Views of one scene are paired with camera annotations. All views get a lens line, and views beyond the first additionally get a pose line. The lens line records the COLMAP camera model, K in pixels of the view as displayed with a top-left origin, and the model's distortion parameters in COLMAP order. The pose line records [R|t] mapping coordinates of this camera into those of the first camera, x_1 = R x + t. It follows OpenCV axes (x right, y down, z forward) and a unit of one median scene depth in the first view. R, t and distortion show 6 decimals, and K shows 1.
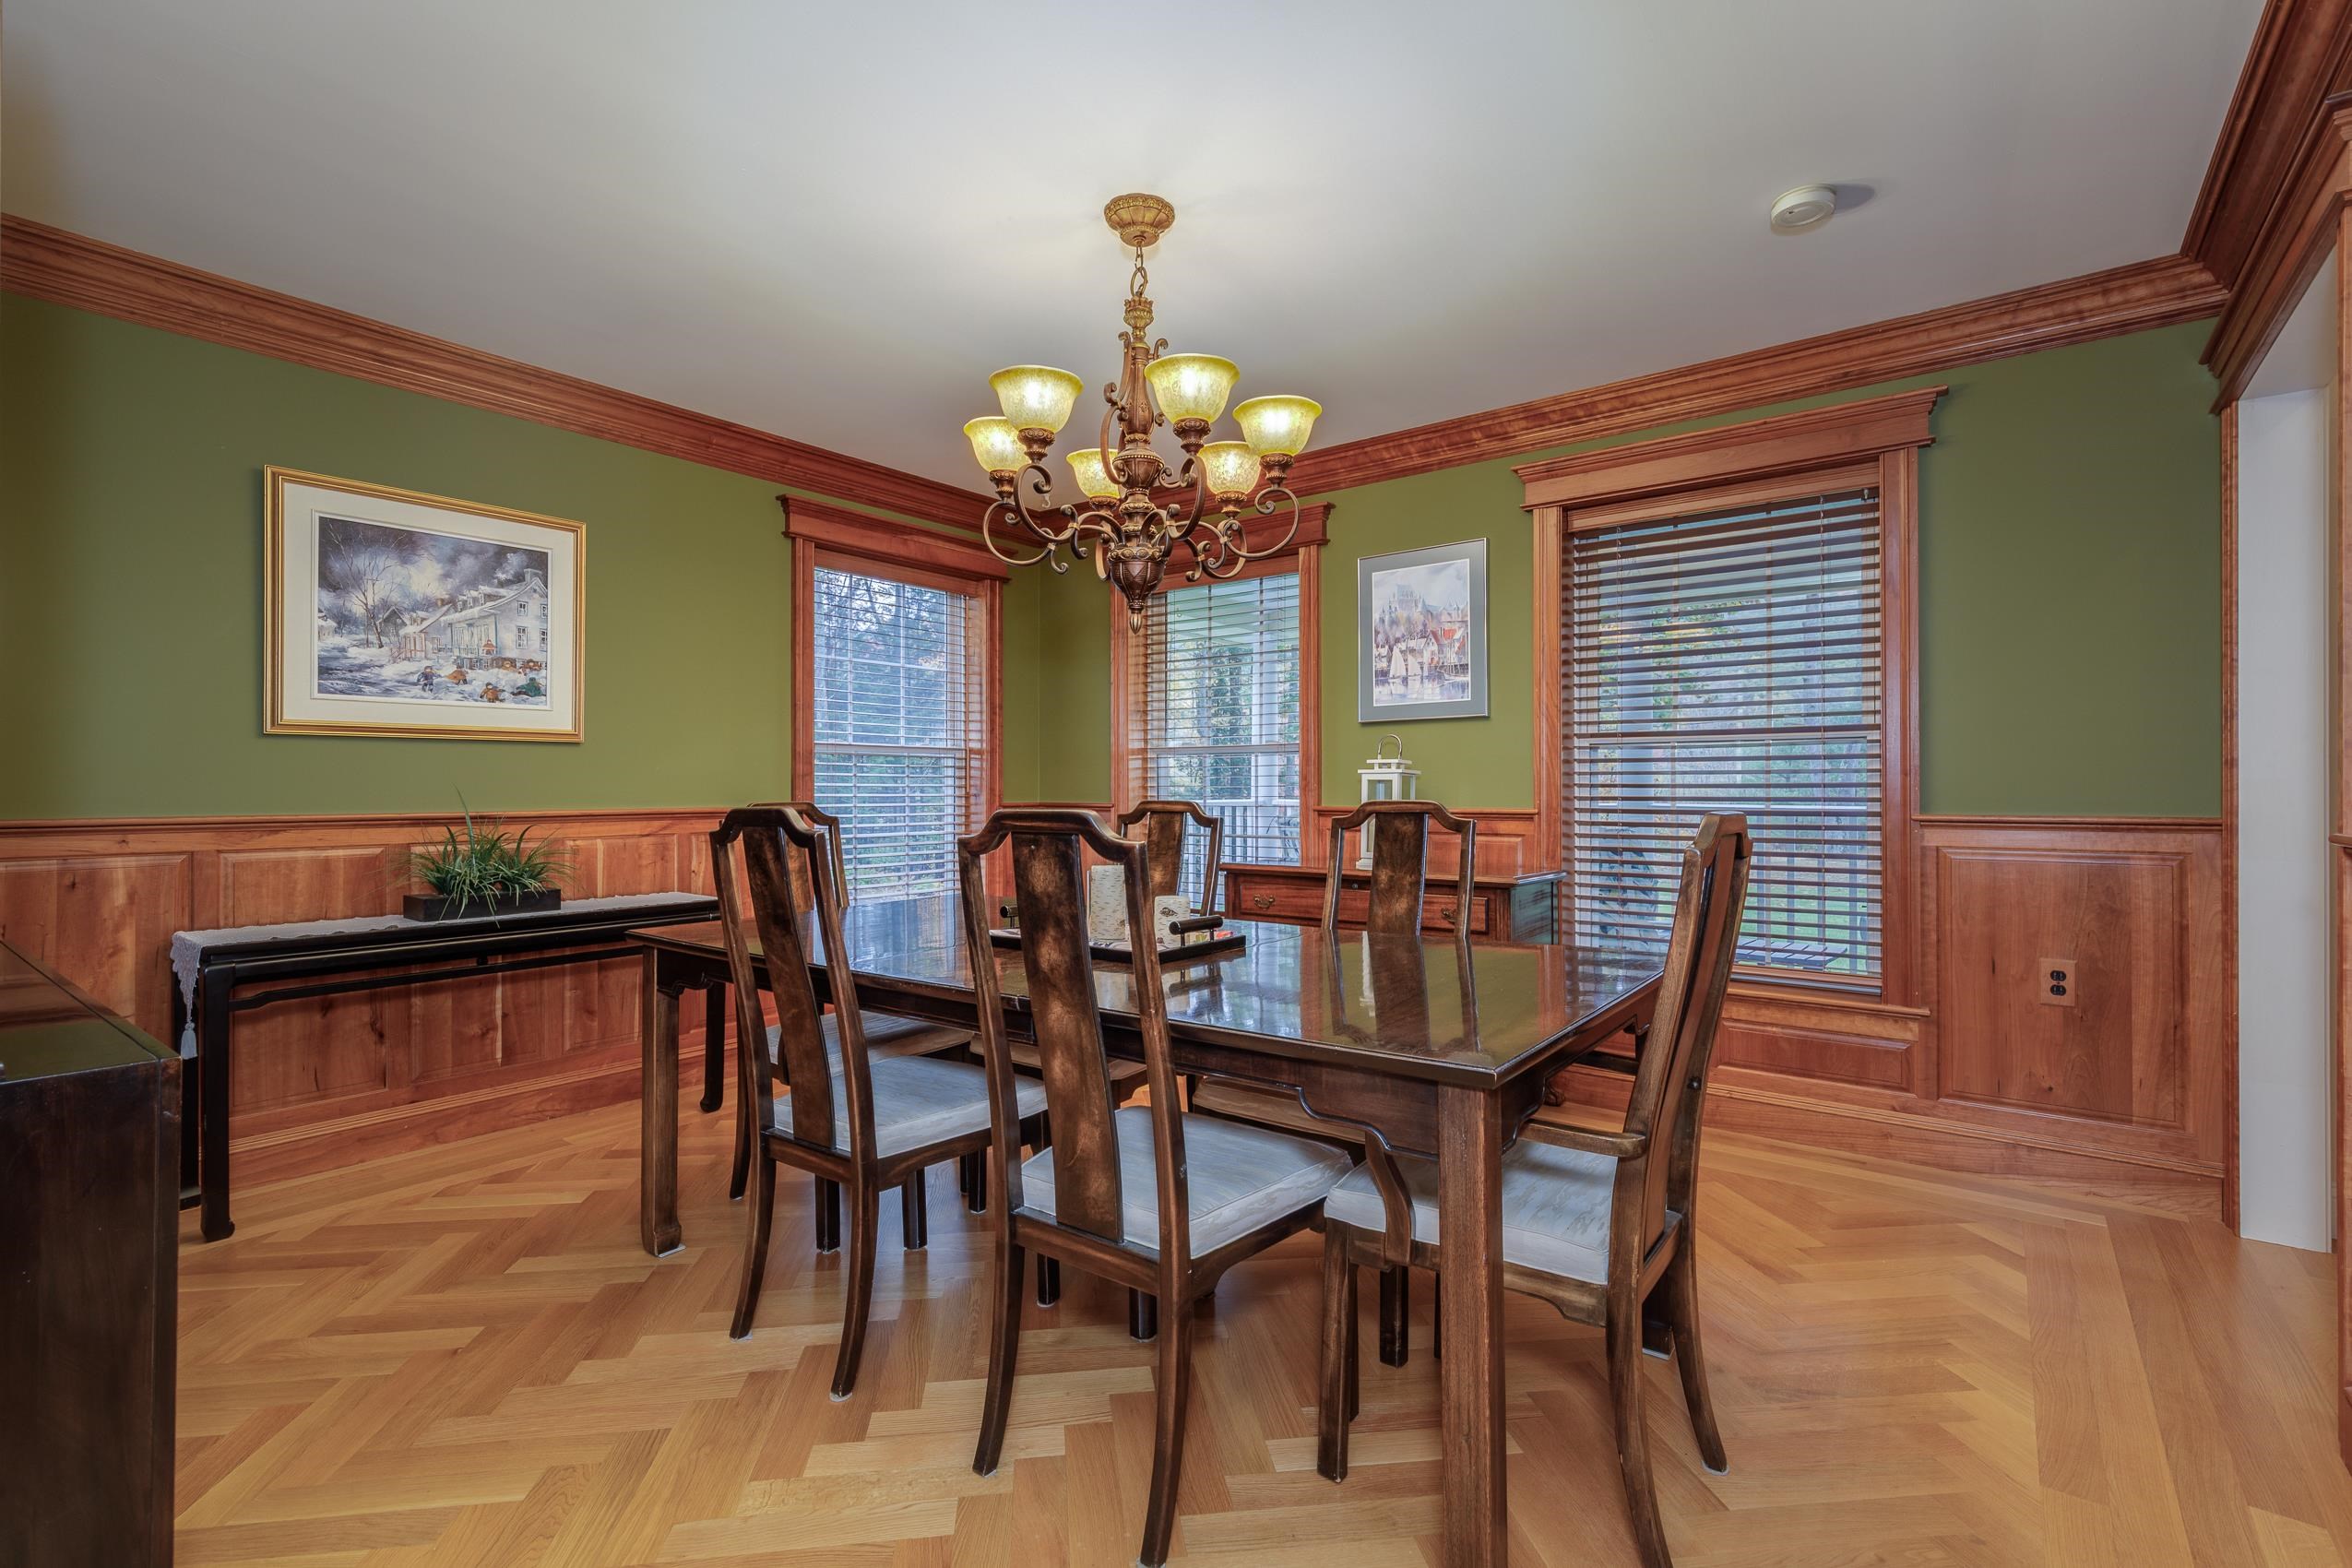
lens RADIAL K [[1072.7, 0, 1183.1], [0, 1072.7, 790.1], [0, 0, 1]] dist [0.003224, 0.000516]
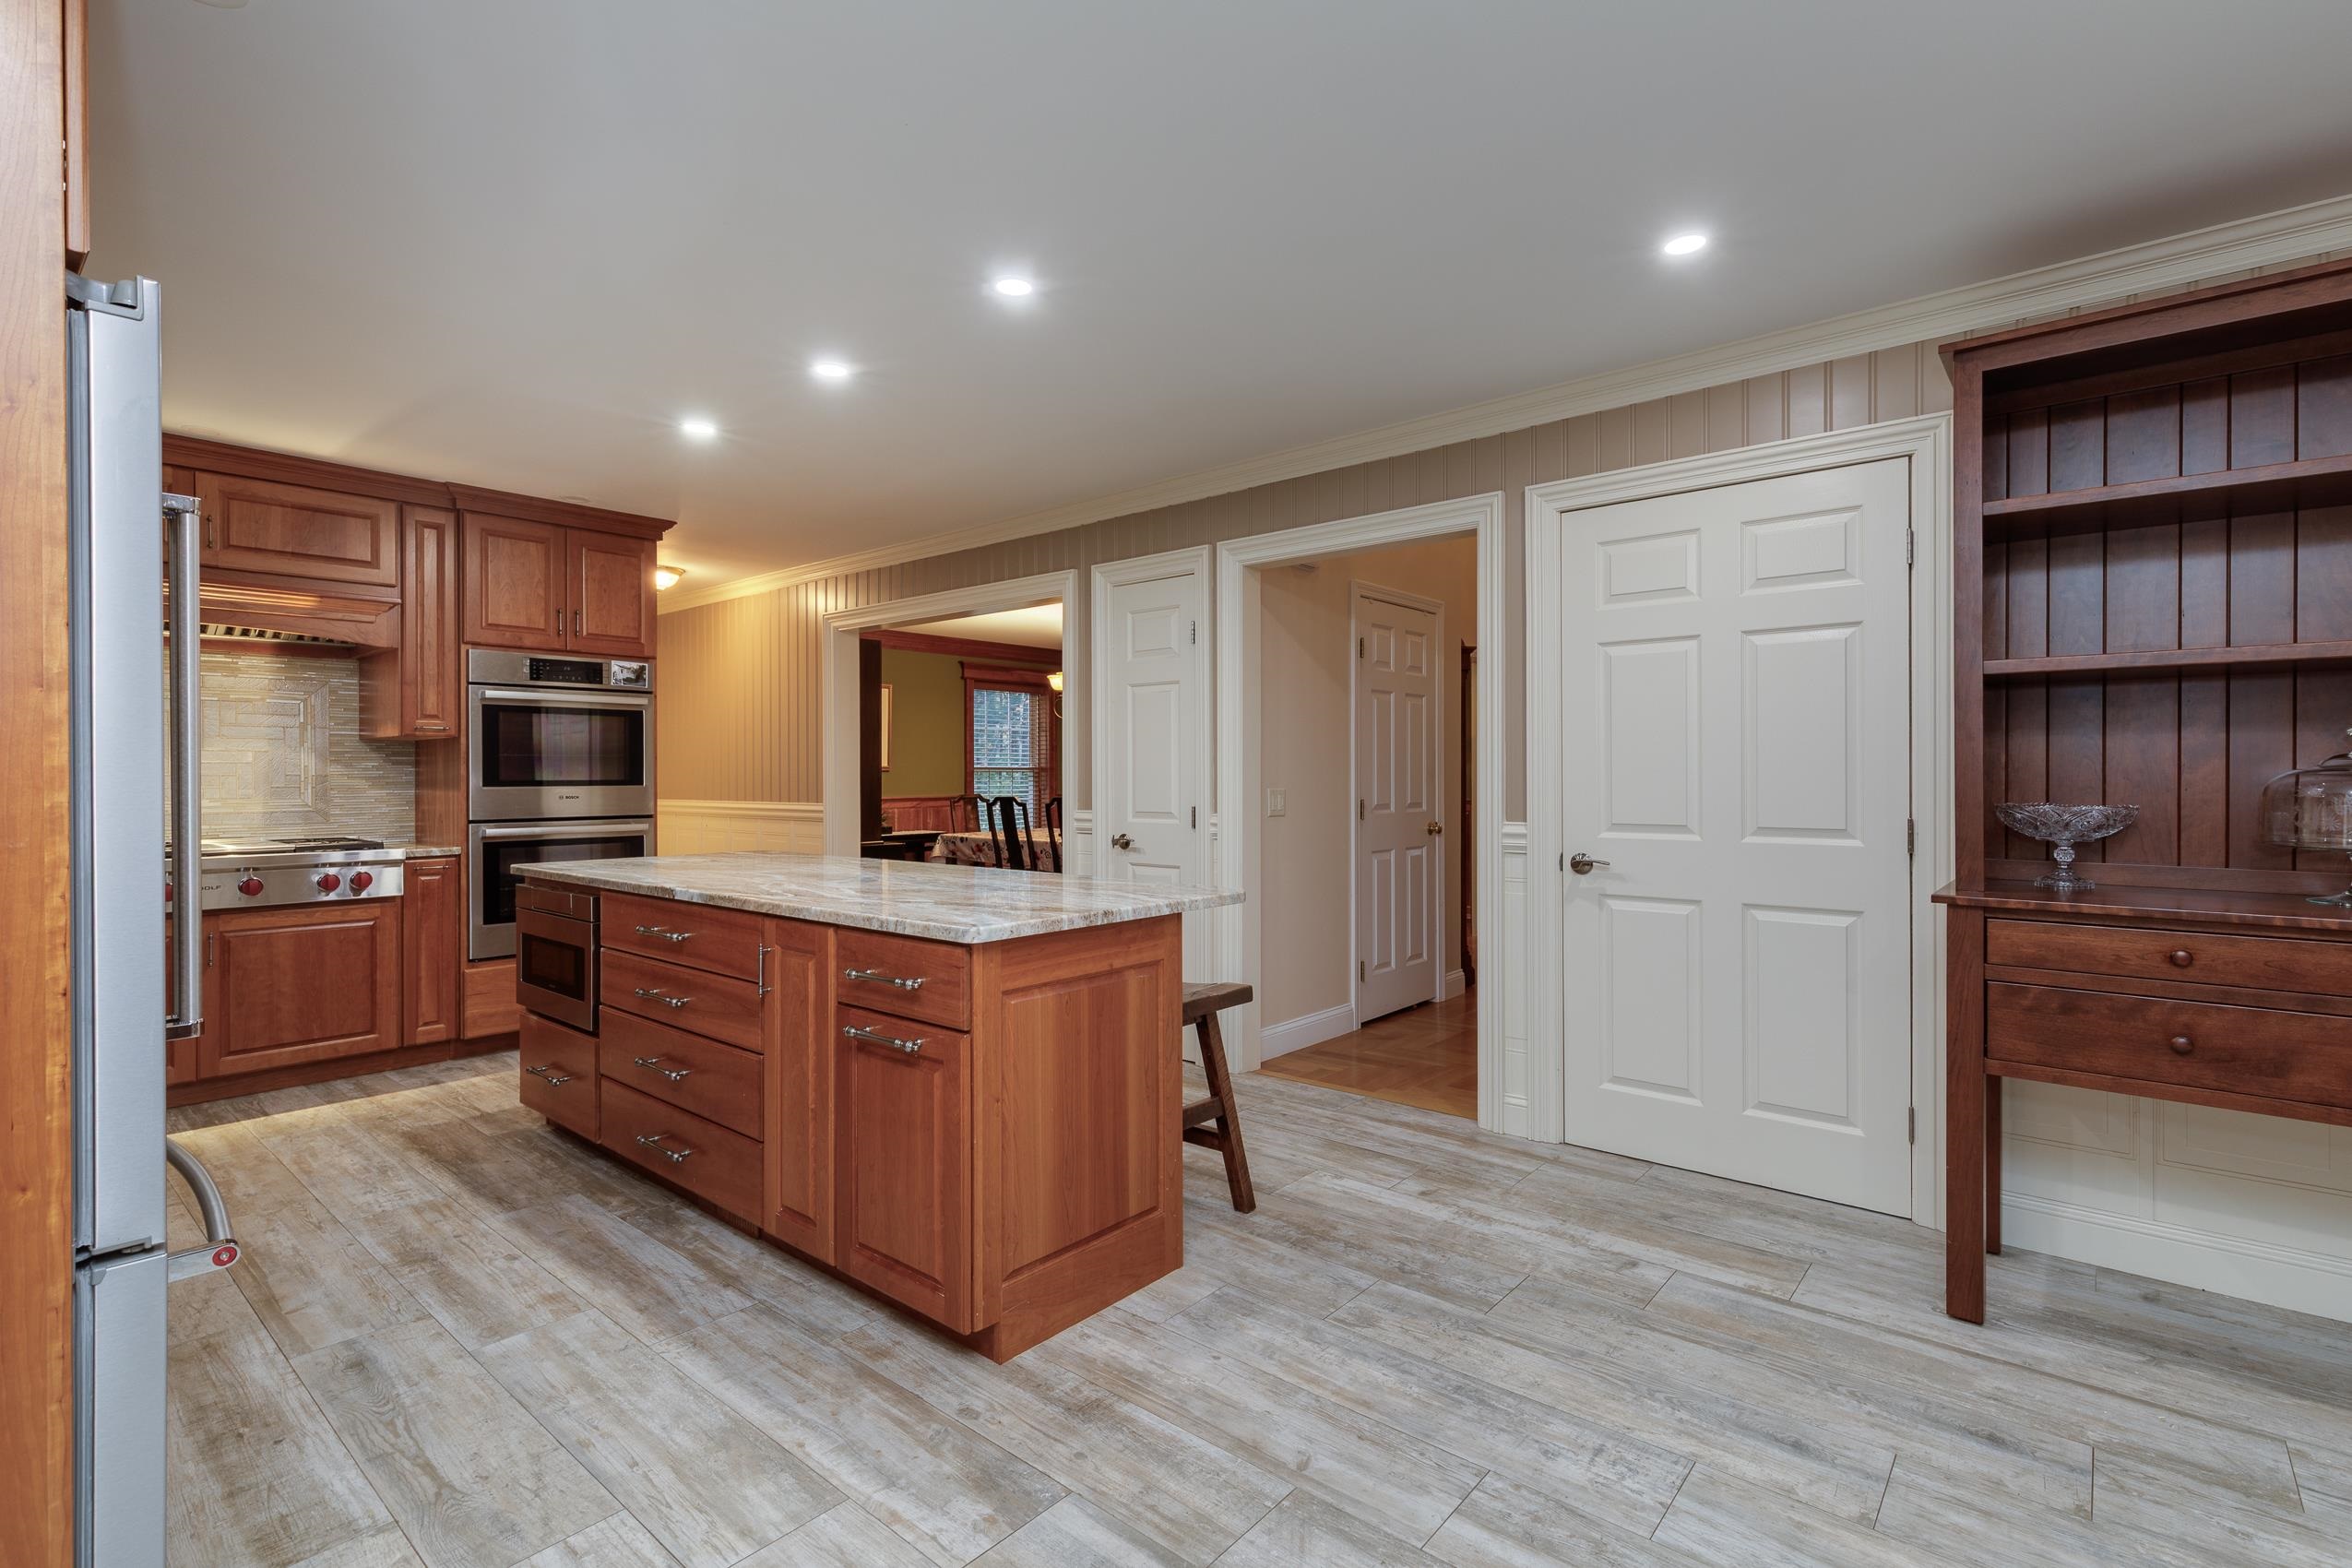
lens RADIAL K [[1056.5, 0, 1157.4], [0, 1056.5, 777.0], [0, 0, 1]] dist [0.012941, -0.000017]
pose [[0.997266, 0.000150, -0.073901, 0.213759], [0.000150, 0.999992, 0.004064, -0.033928], [0.073901, -0.004064, 0.997257, -1.226051]]
